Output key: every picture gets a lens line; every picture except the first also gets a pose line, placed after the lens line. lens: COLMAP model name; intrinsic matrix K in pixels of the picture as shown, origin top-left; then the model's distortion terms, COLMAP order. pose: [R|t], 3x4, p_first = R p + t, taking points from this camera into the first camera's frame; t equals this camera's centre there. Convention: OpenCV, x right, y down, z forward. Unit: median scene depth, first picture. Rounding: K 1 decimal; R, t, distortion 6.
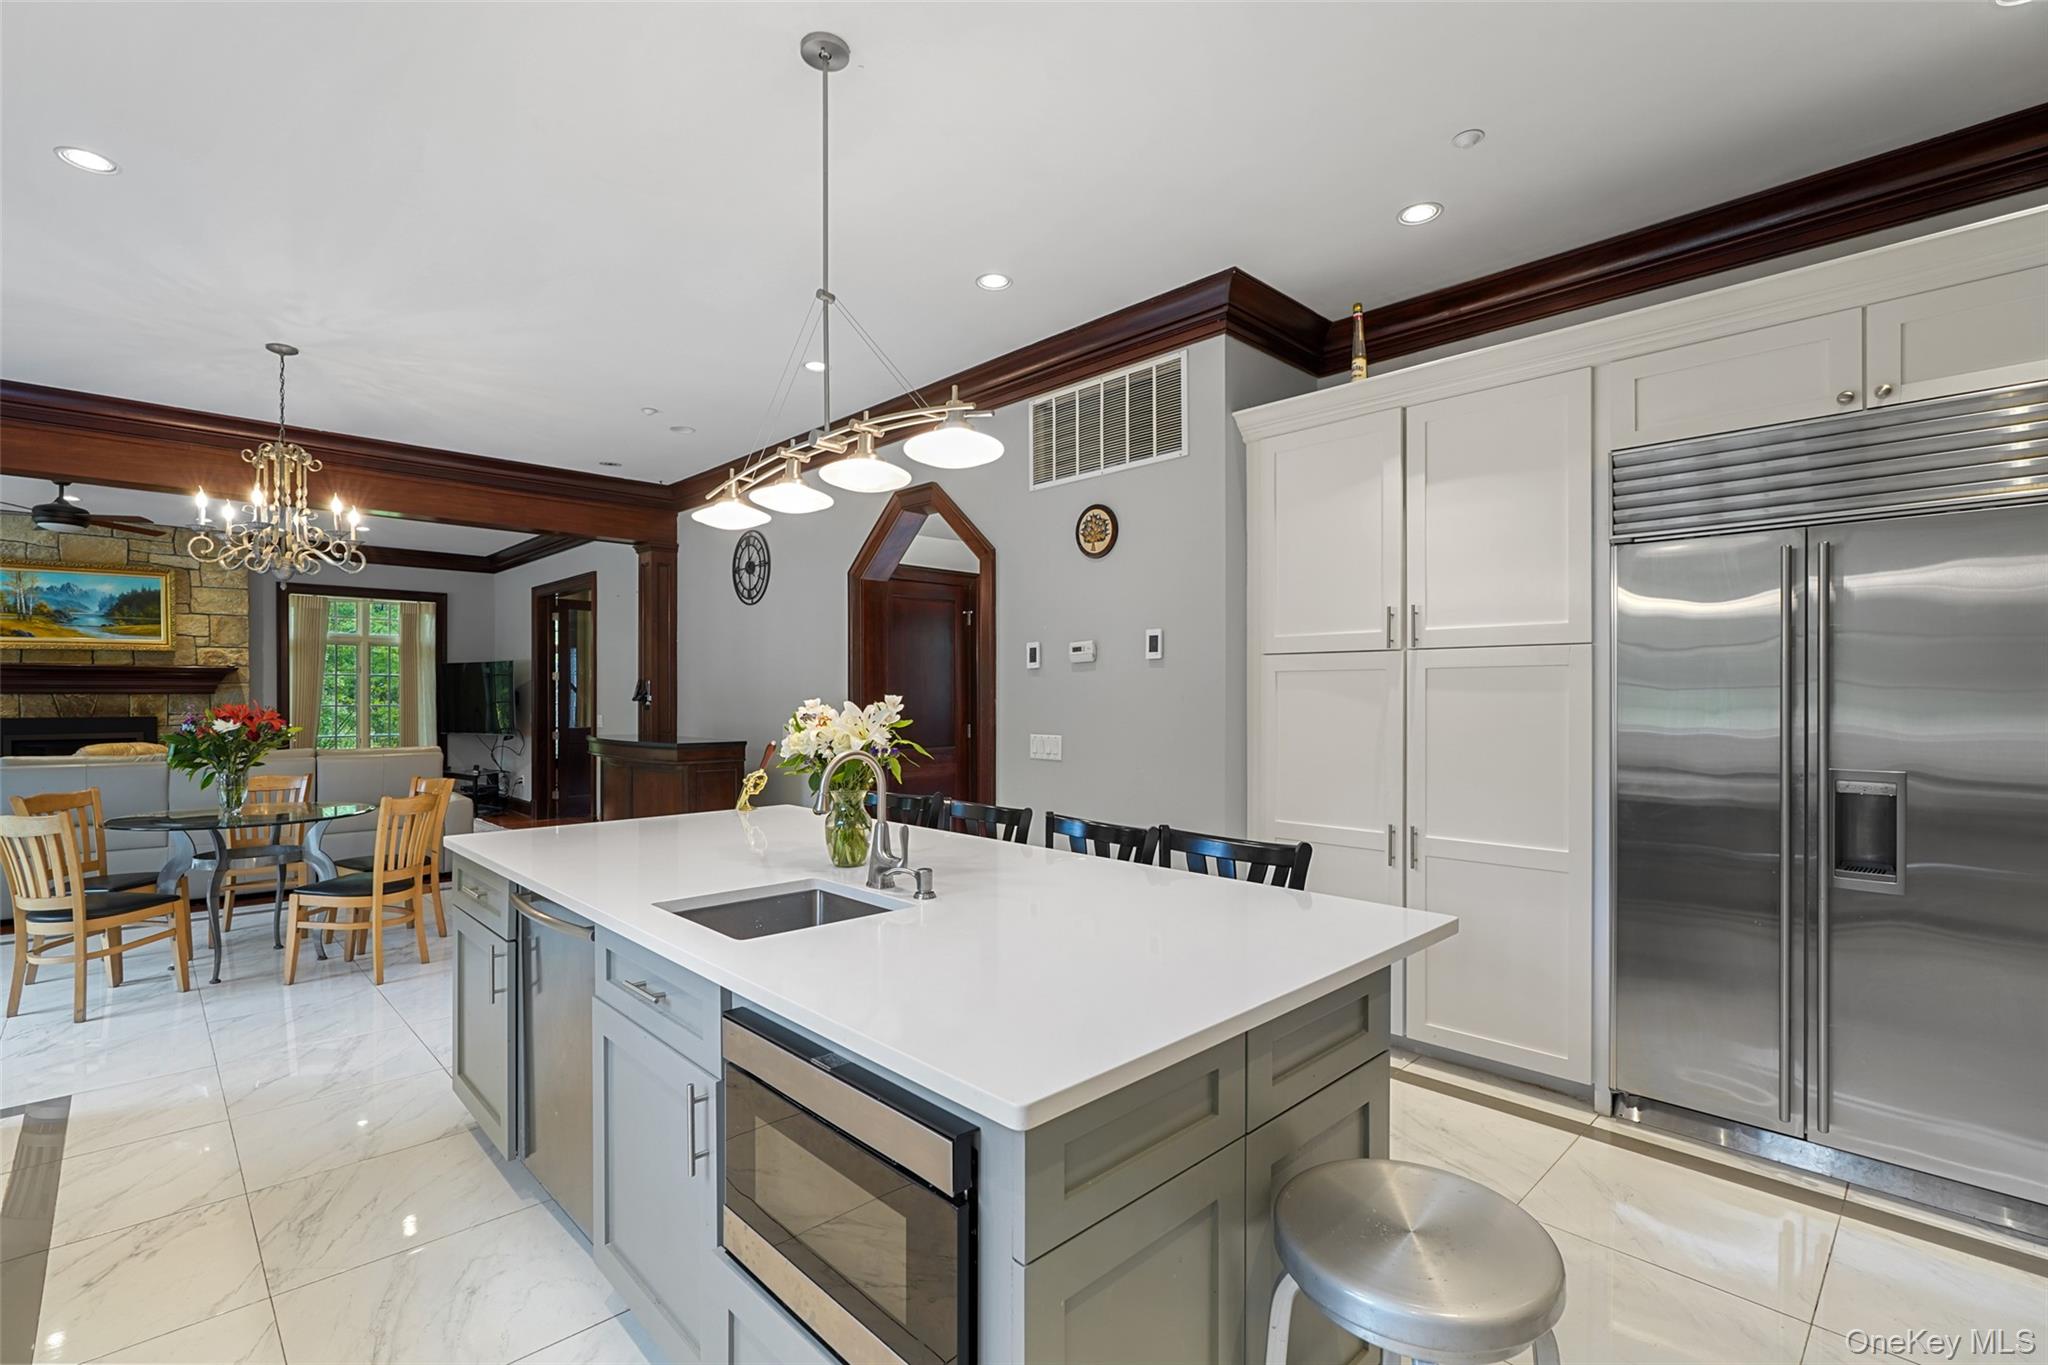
lens RADIAL K [[933.8, 0, 1040.4], [0, 933.8, 700.9], [0, 0, 1]] dist [-0.014861, 0.004348]
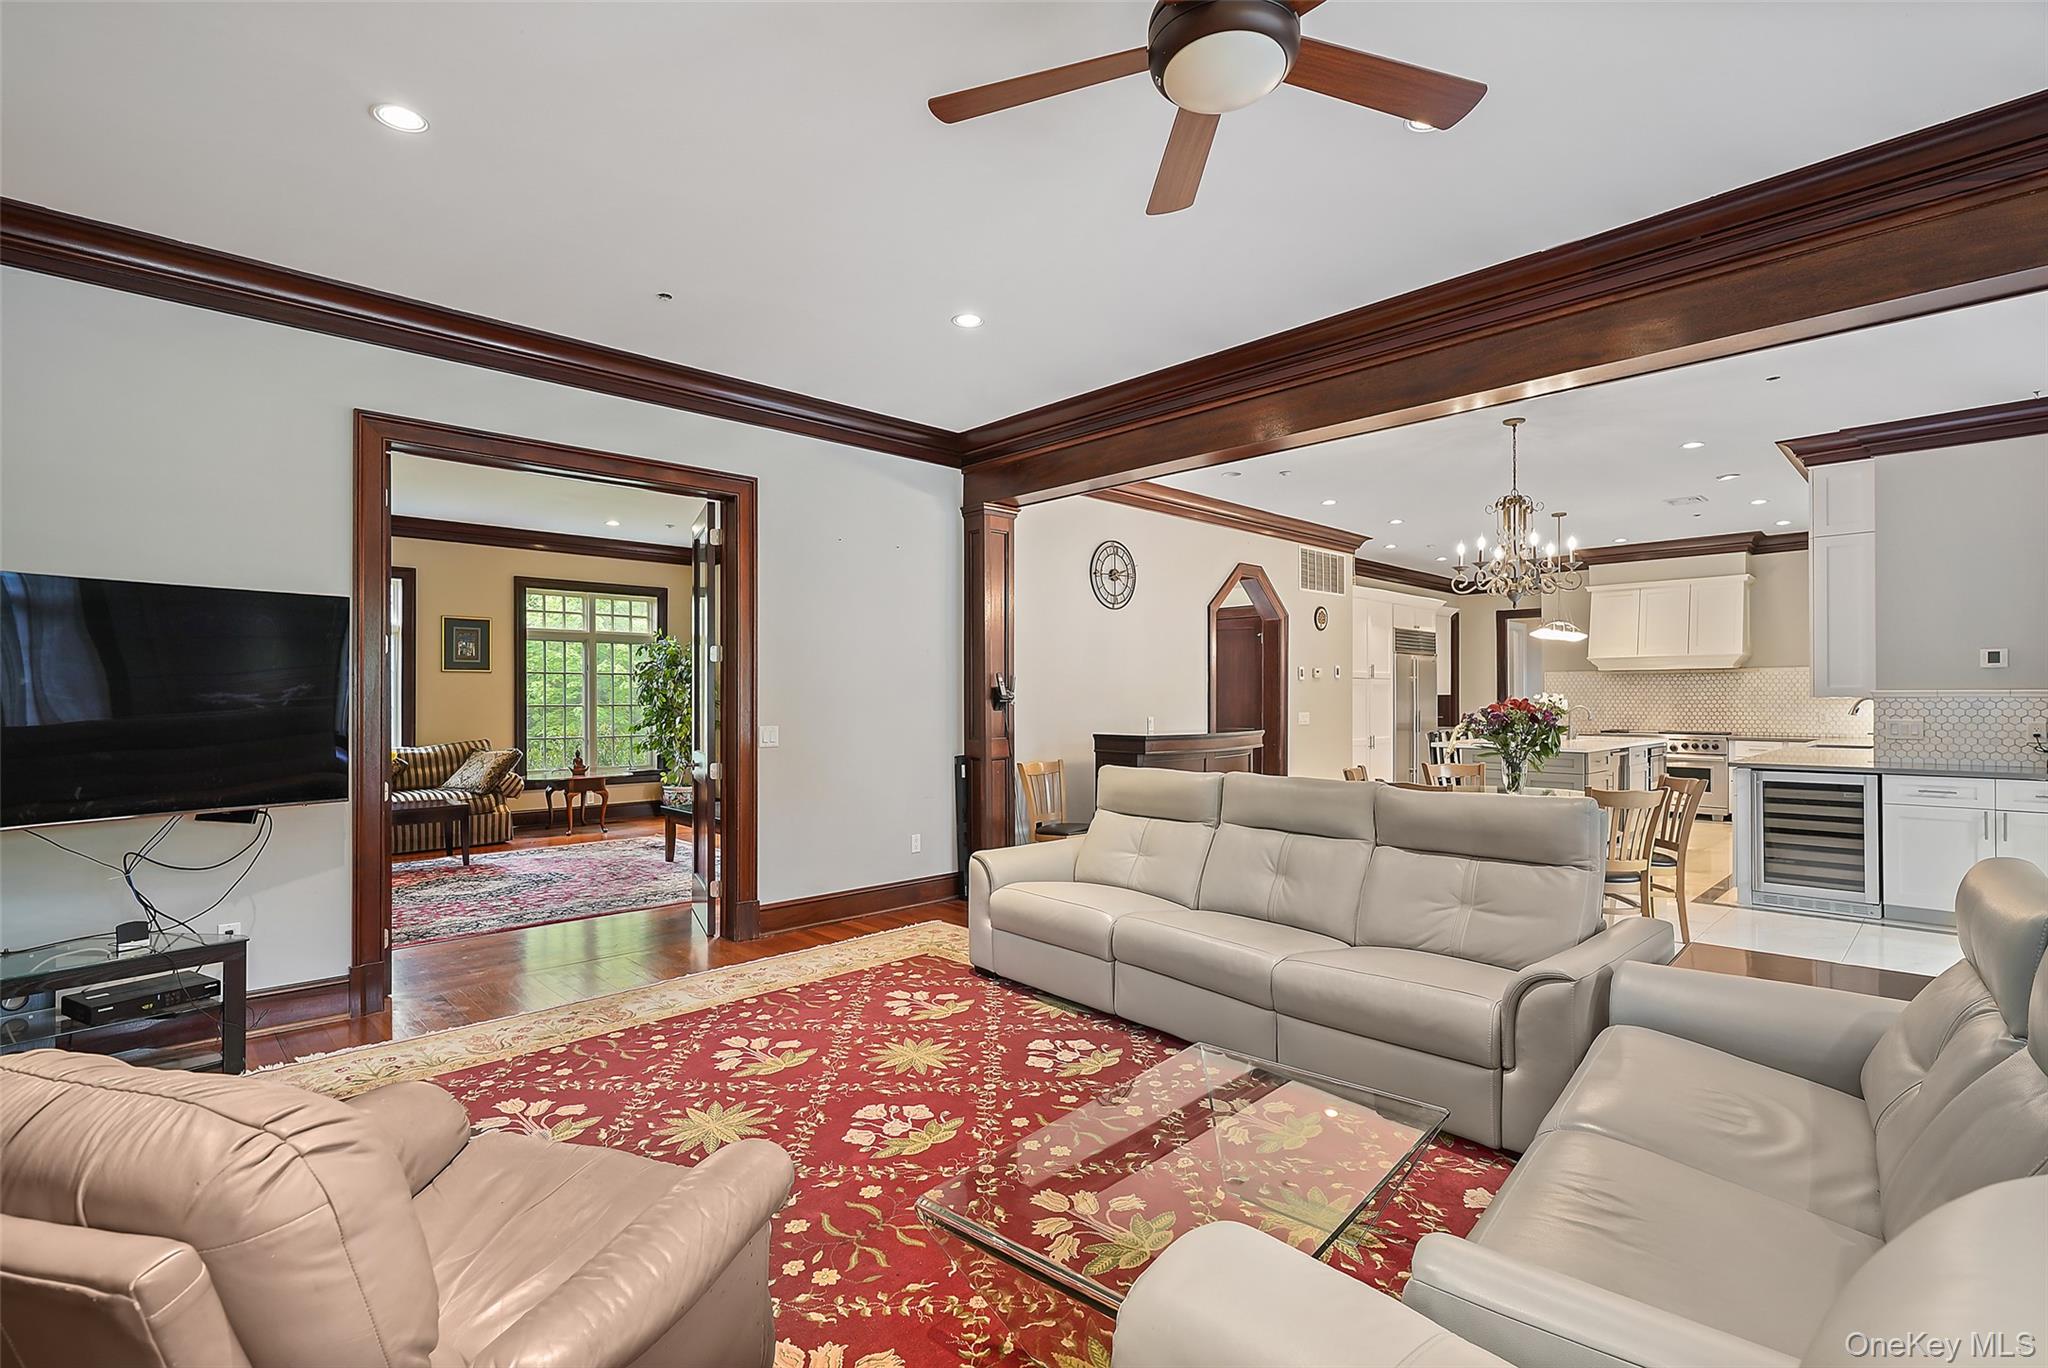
lens RADIAL K [[933.8, 0, 1029.3], [0, 933.8, 689.4], [0, 0, 1]] dist [-0.014861, 0.004348]
pose [[0.007549, 0.015935, 0.999845, -1.115867], [0.017868, 0.999711, -0.016068, 0.005016], [-0.999812, 0.017987, 0.007262, 0.871405]]
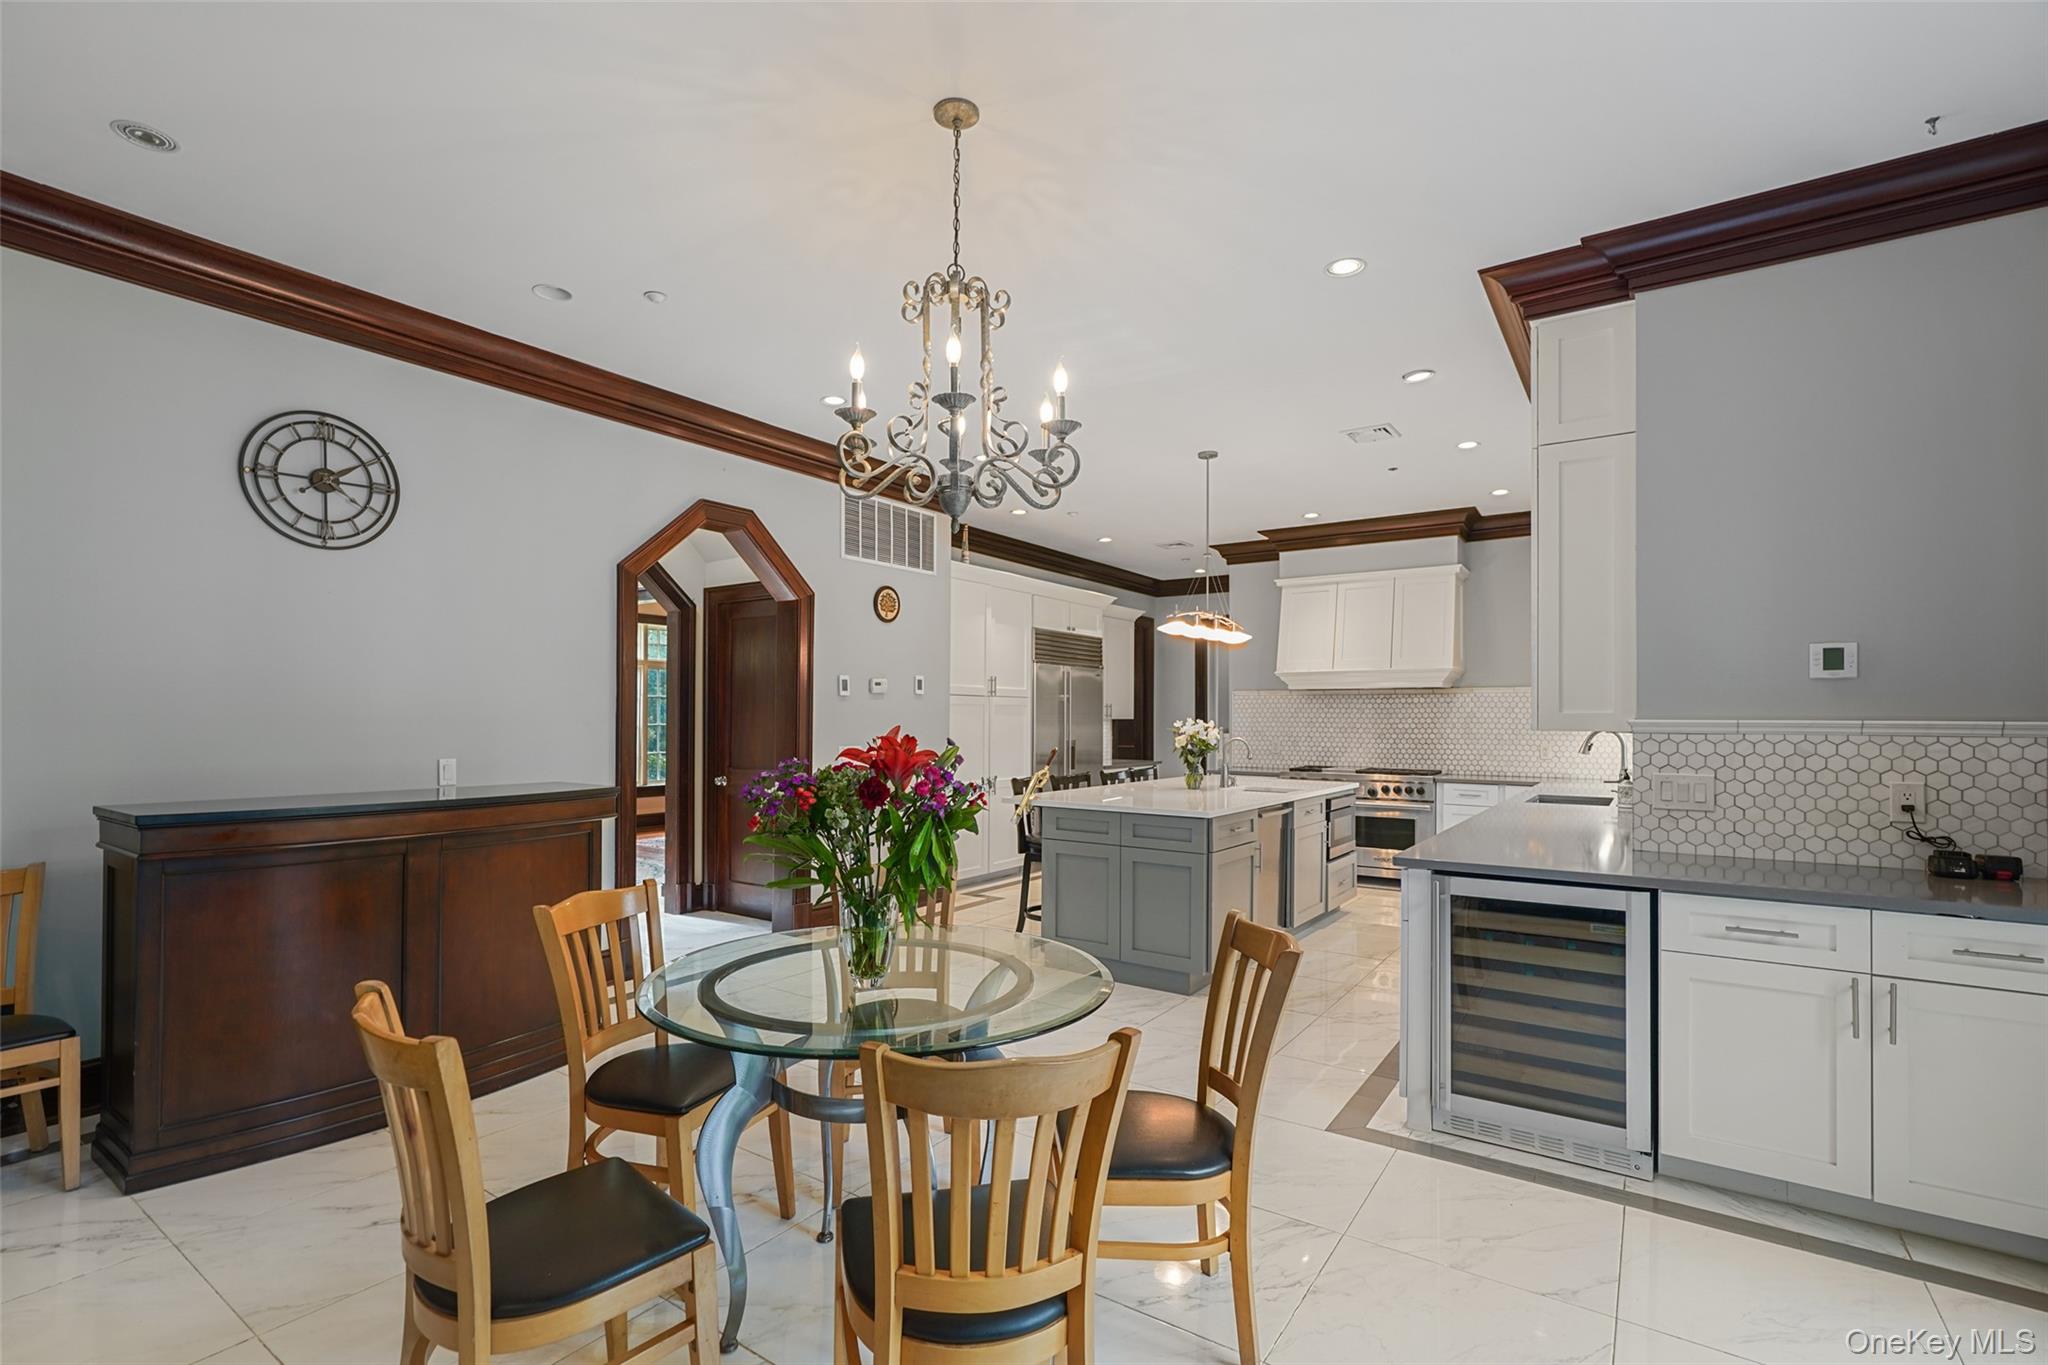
lens RADIAL K [[933.8, 0, 1038.2], [0, 933.8, 714.9], [0, 0, 1]] dist [-0.014861, 0.004348]
pose [[-0.206753, 0.010975, 0.978332, -0.735574], [0.014202, 0.999865, -0.008215, 0.003637], [-0.978290, 0.012196, -0.206881, 0.557509]]
